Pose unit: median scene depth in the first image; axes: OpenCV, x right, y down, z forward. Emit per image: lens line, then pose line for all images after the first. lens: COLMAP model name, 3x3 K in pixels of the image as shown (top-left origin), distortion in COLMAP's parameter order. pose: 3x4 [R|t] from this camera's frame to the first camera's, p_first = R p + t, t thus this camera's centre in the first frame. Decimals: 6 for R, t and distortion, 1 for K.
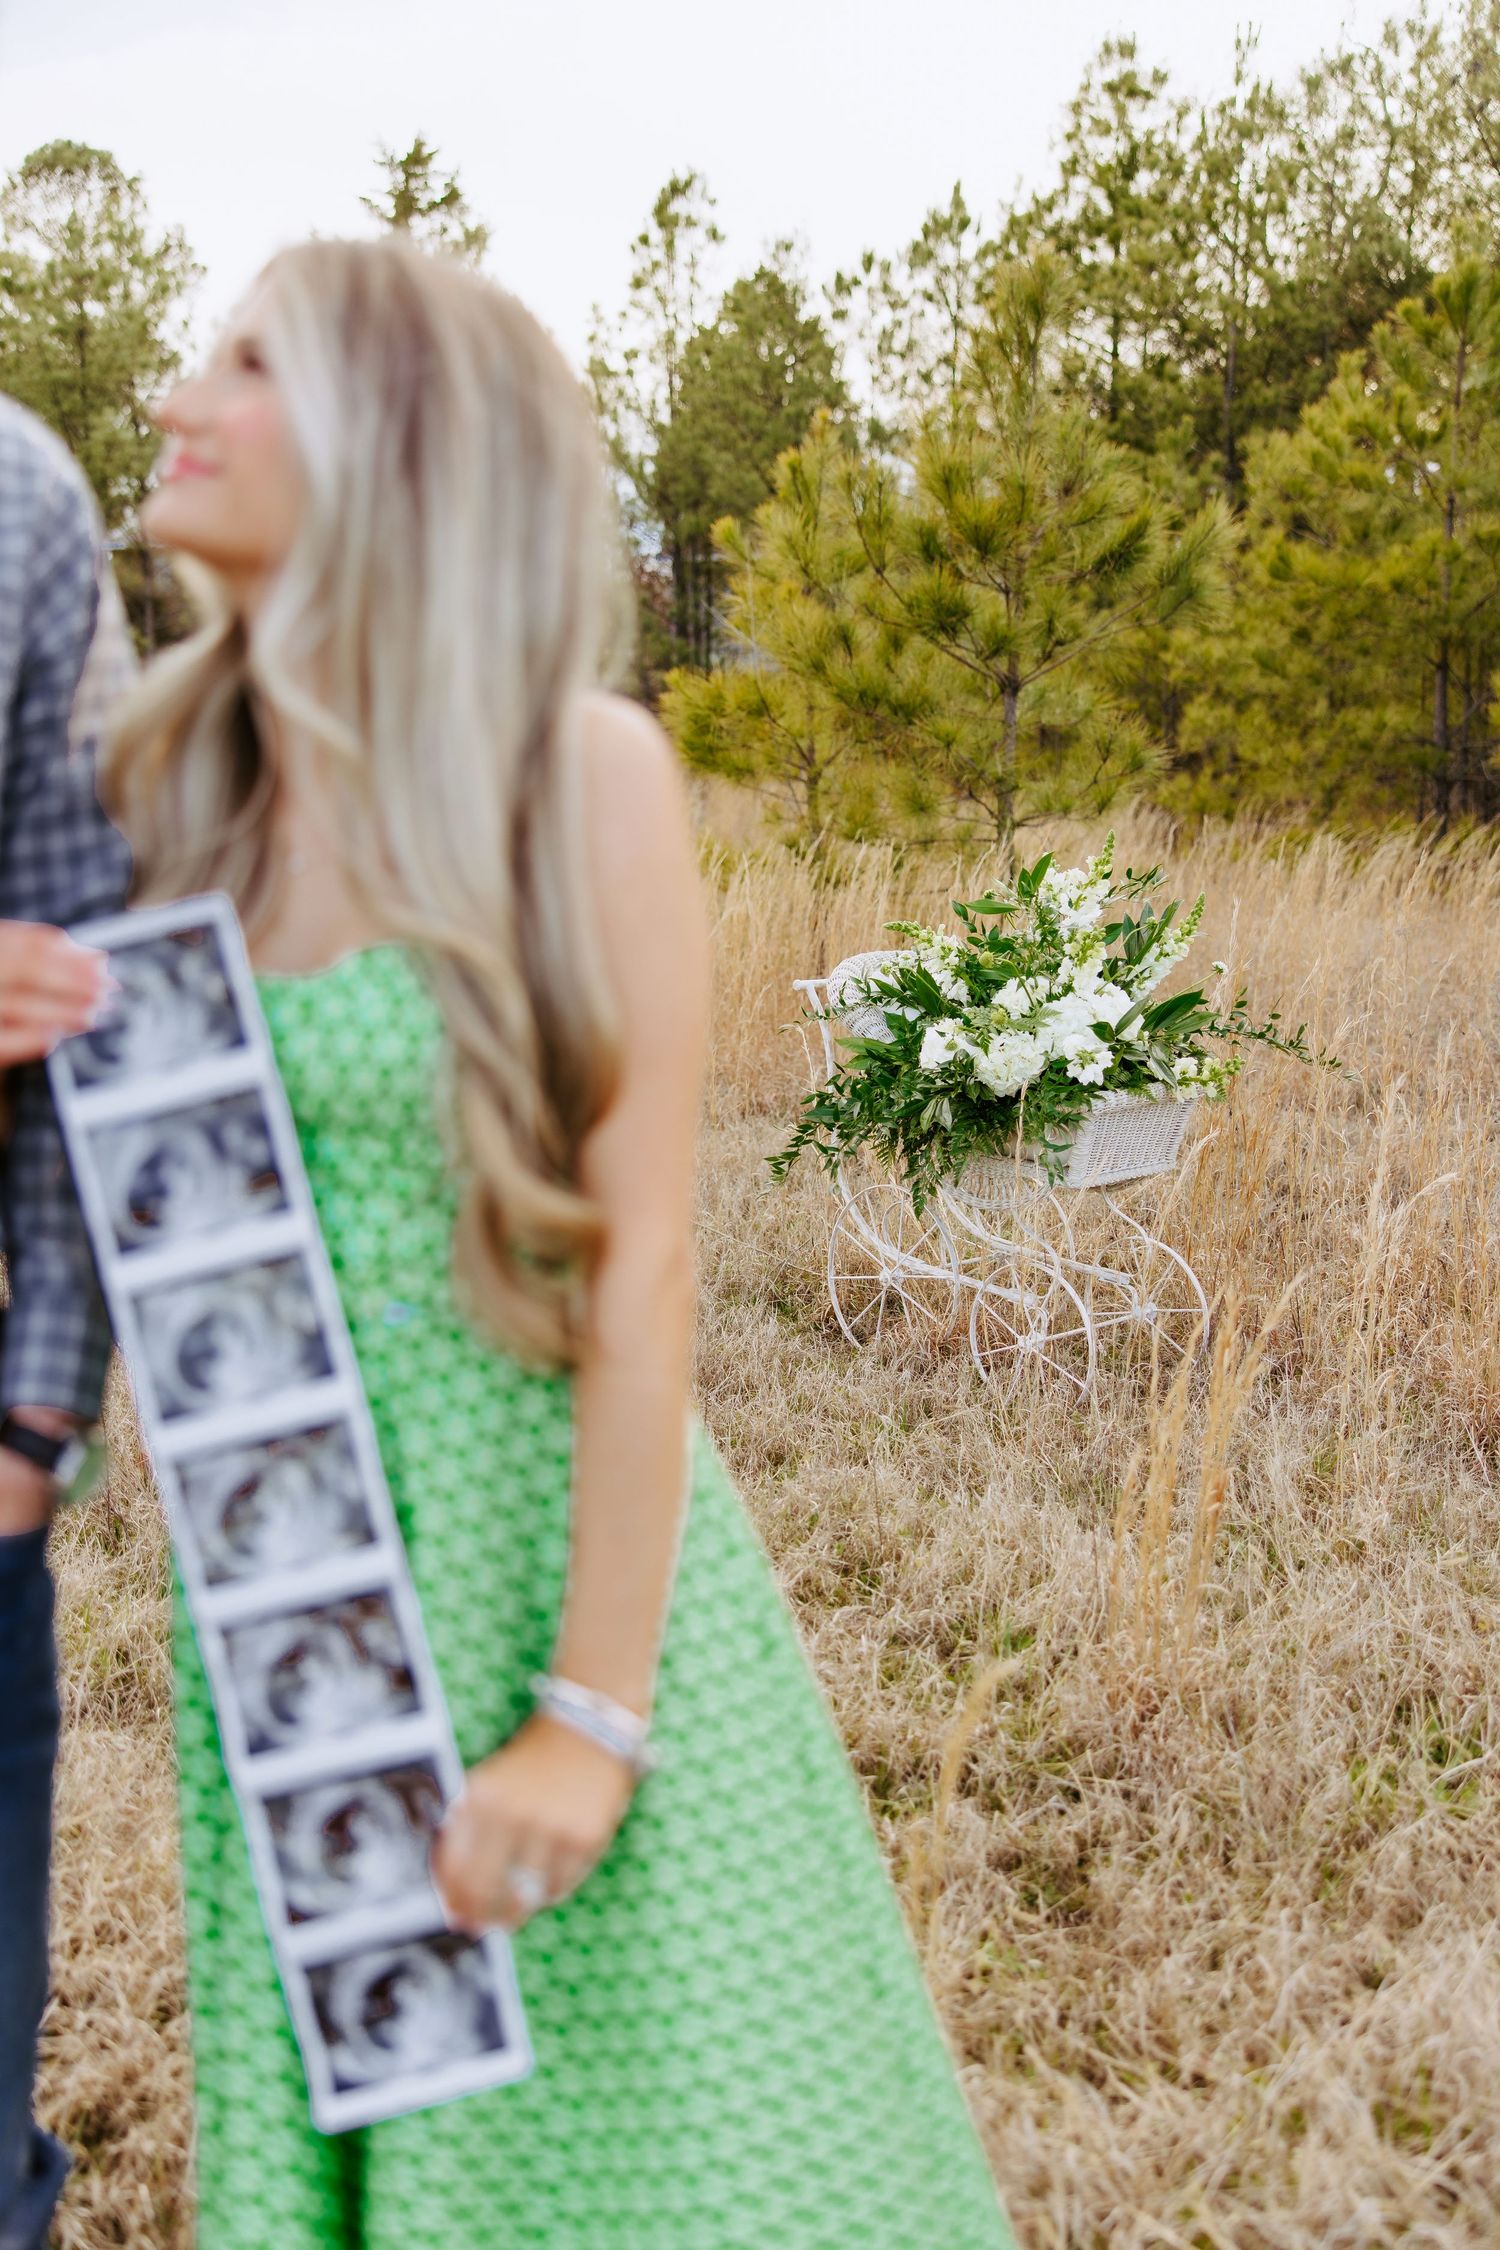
lens RADIAL K [[2001.5, 0, 750.0], [0, 2001.5, 1125.0], [0, 0, 1]] dist [-0.038140, 0.010692]
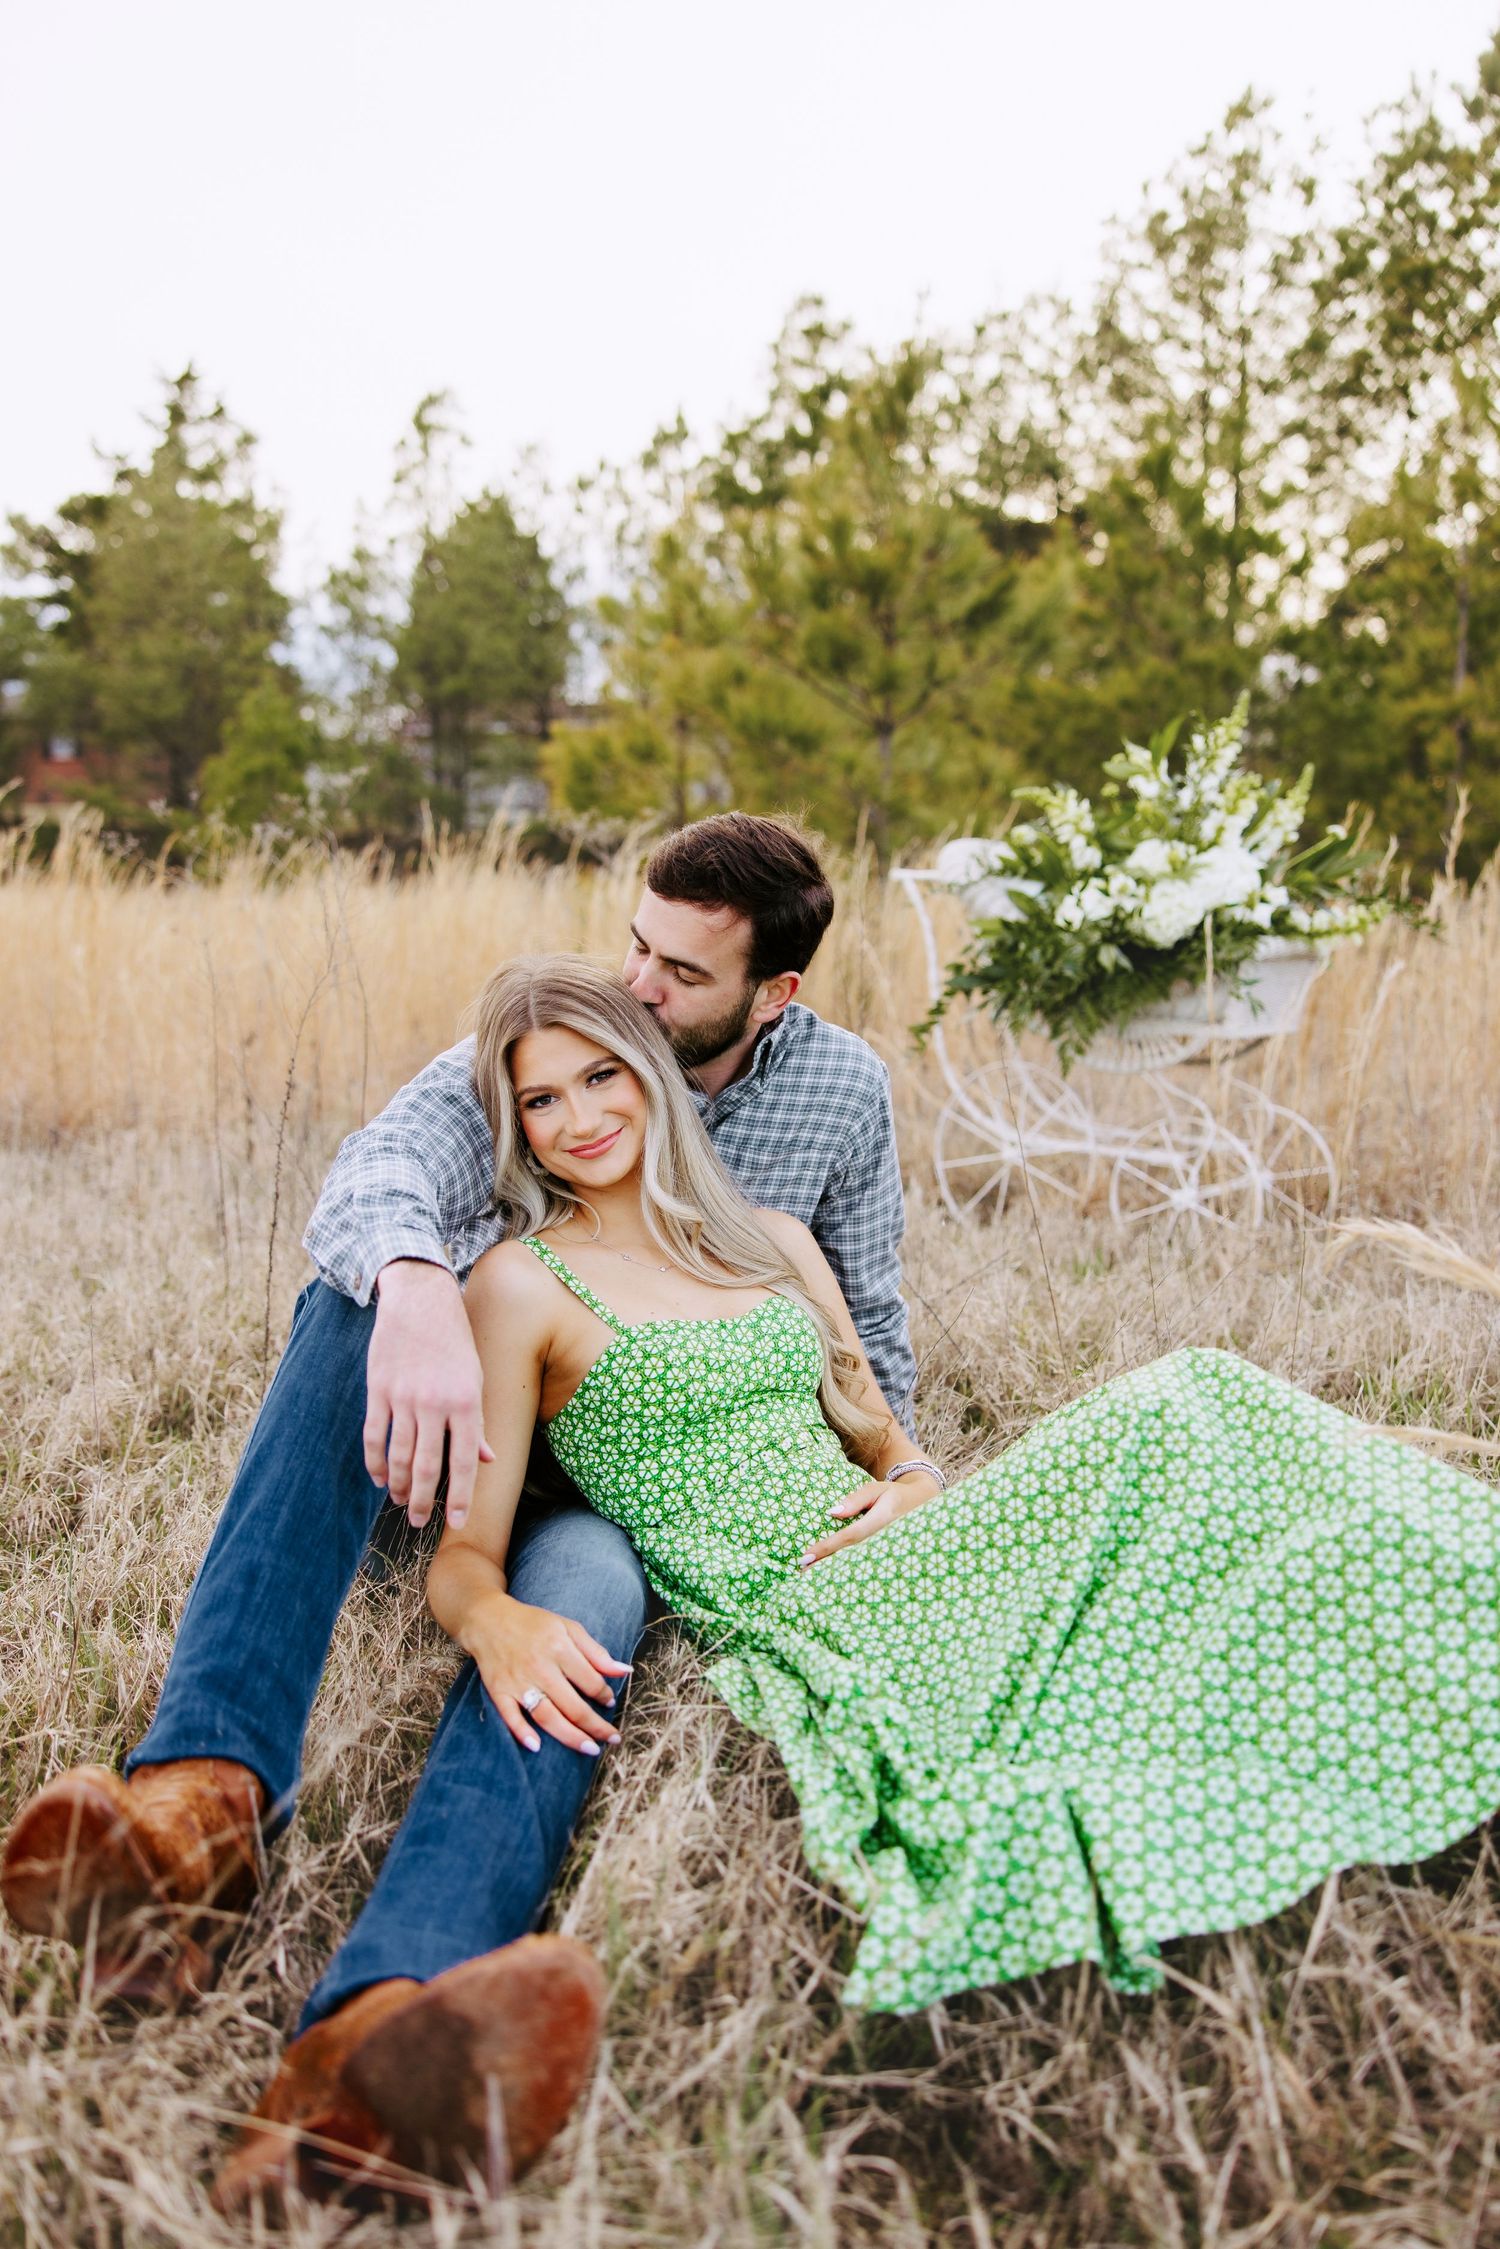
lens RADIAL K [[1741.8, 0, 724.7], [0, 1741.8, 1142.4], [0, 0, 1]] dist [-0.094803, 0.074350]
pose [[0.986271, -0.022670, 0.163571, -0.125006], [0.033718, 0.997310, -0.065090, 0.070769], [-0.161656, 0.069712, 0.984382, 0.097085]]
